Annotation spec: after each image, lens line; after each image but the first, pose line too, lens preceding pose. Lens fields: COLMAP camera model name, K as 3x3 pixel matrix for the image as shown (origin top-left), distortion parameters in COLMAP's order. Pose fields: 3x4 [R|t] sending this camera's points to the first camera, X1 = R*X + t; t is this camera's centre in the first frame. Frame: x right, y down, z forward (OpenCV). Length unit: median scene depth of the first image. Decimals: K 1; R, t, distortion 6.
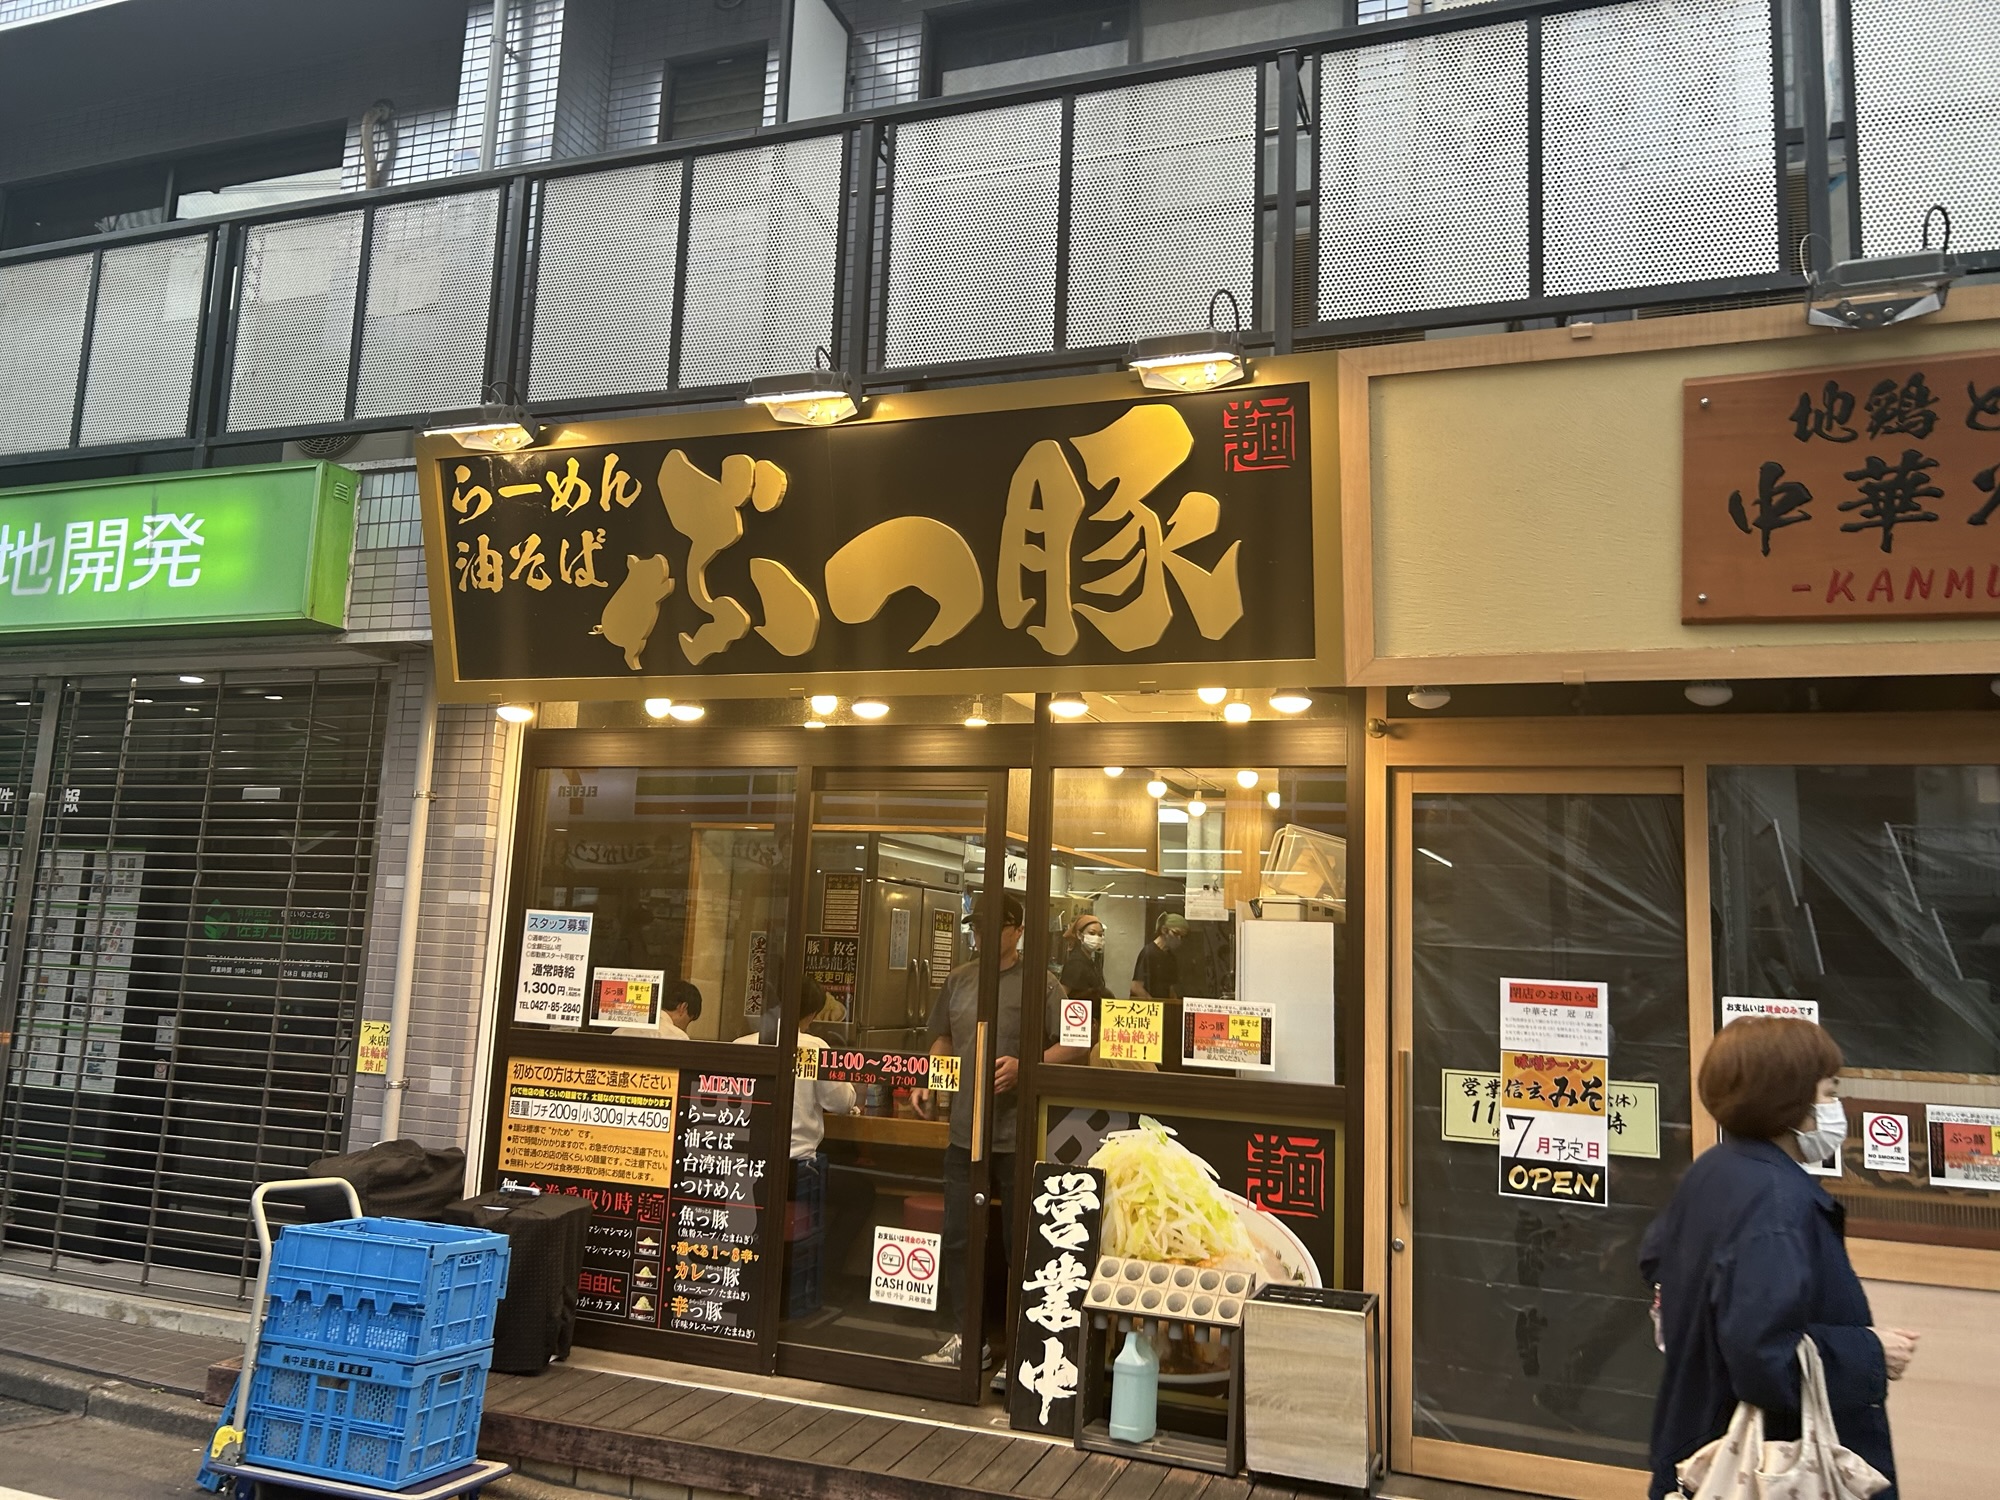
lens RADIAL K [[1502.3, 0, 959.3], [0, 1502.3, 752.0], [0, 0, 1]] dist [0.078843, -0.123150]
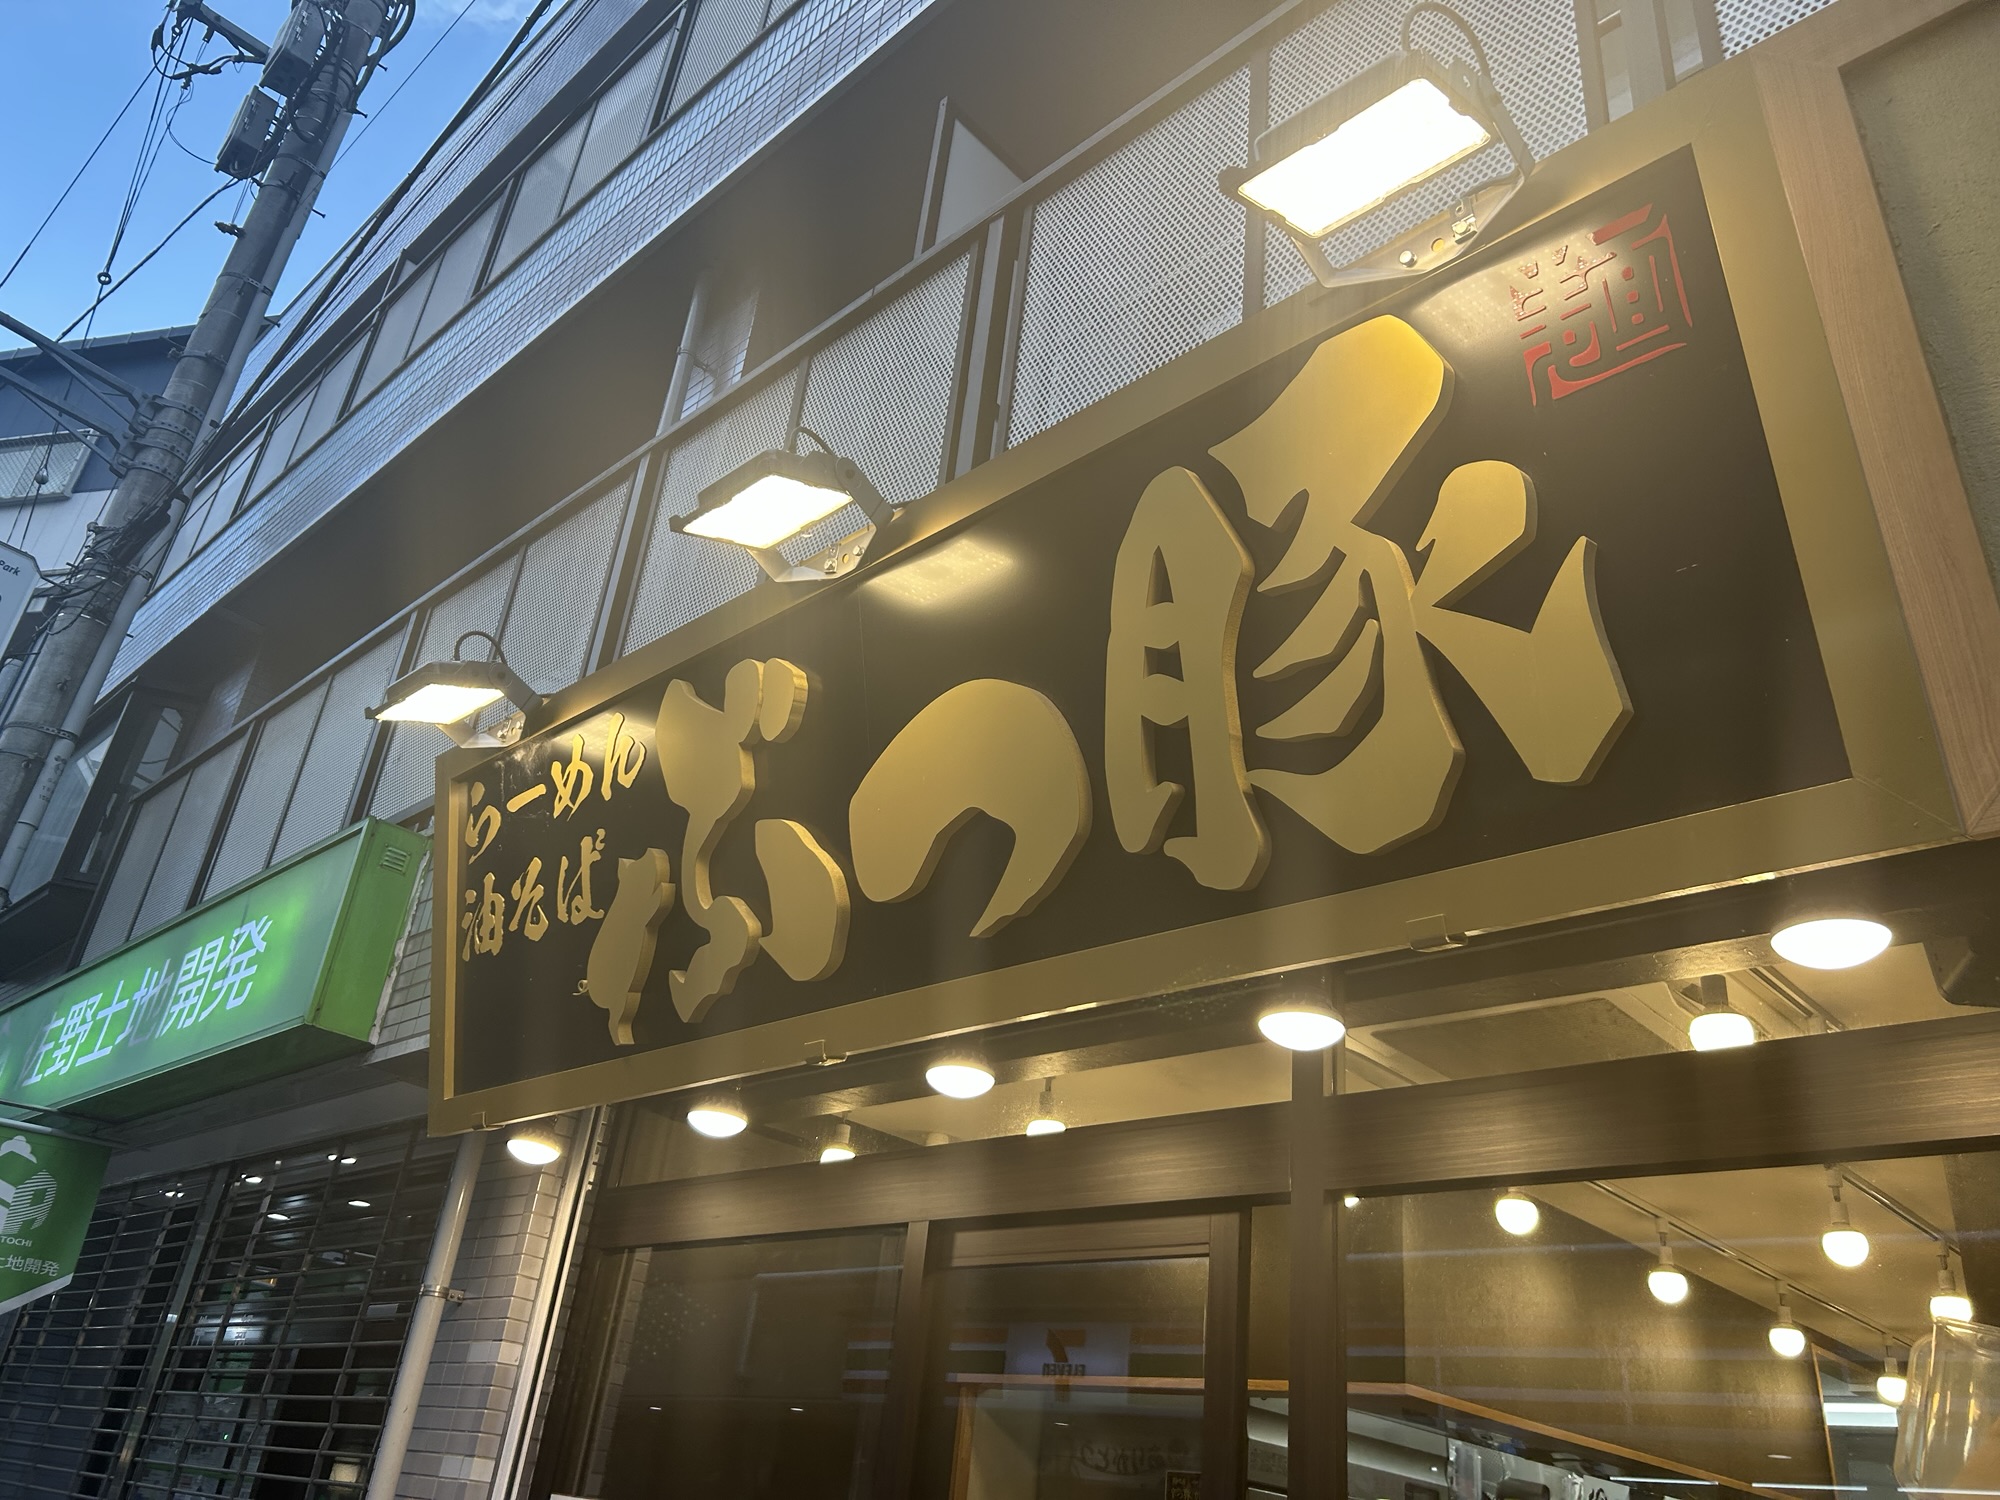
lens RADIAL K [[1502.3, 0, 959.3], [0, 1502.3, 752.0], [0, 0, 1]] dist [0.078843, -0.123150]
pose [[0.928085, -0.124175, -0.351054, 0.135745], [-0.013895, 0.930554, -0.365891, 0.055449], [0.372109, 0.344455, 0.861908, 0.496183]]
